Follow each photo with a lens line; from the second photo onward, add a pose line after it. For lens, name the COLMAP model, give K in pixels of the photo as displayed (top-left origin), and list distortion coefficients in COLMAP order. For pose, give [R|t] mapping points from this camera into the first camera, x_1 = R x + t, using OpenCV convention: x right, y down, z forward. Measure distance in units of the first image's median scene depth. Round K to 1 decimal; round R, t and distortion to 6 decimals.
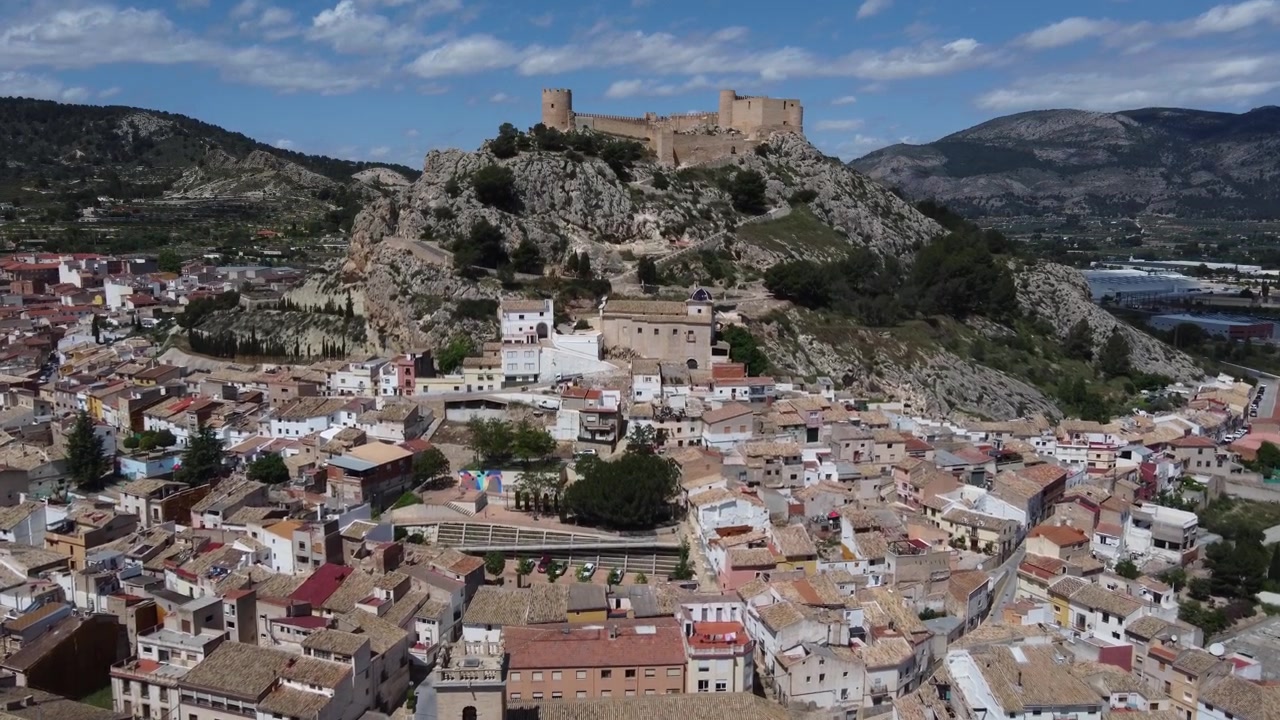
lens RADIAL K [[1032.6, 0, 636.0], [0, 1032.6, 379.2], [0, 0, 1]] dist [-0.004402, 0.041614]
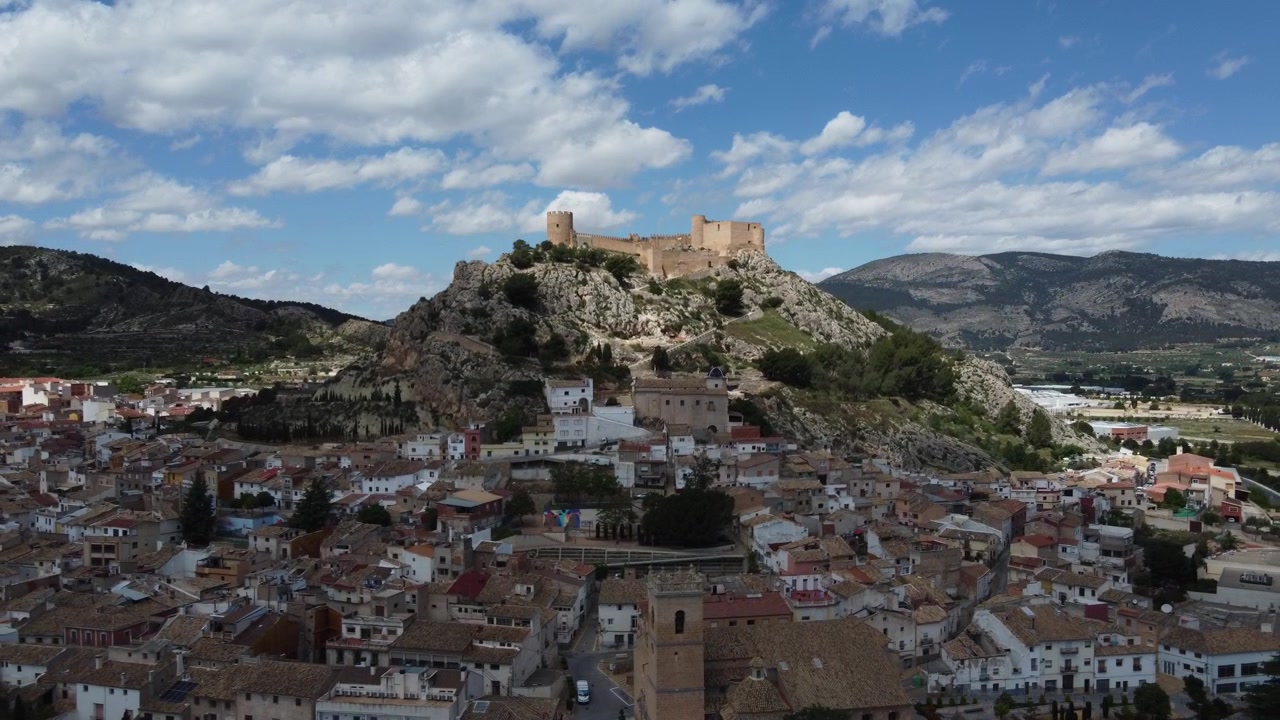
lens RADIAL K [[1032.6, 0, 636.0], [0, 1032.6, 379.2], [0, 0, 1]] dist [-0.004402, 0.041614]
pose [[0.994420, -0.012536, 0.104750, -0.148907], [0.026585, 0.990649, -0.133822, 0.080004], [-0.102093, 0.135860, 0.985454, -0.162267]]
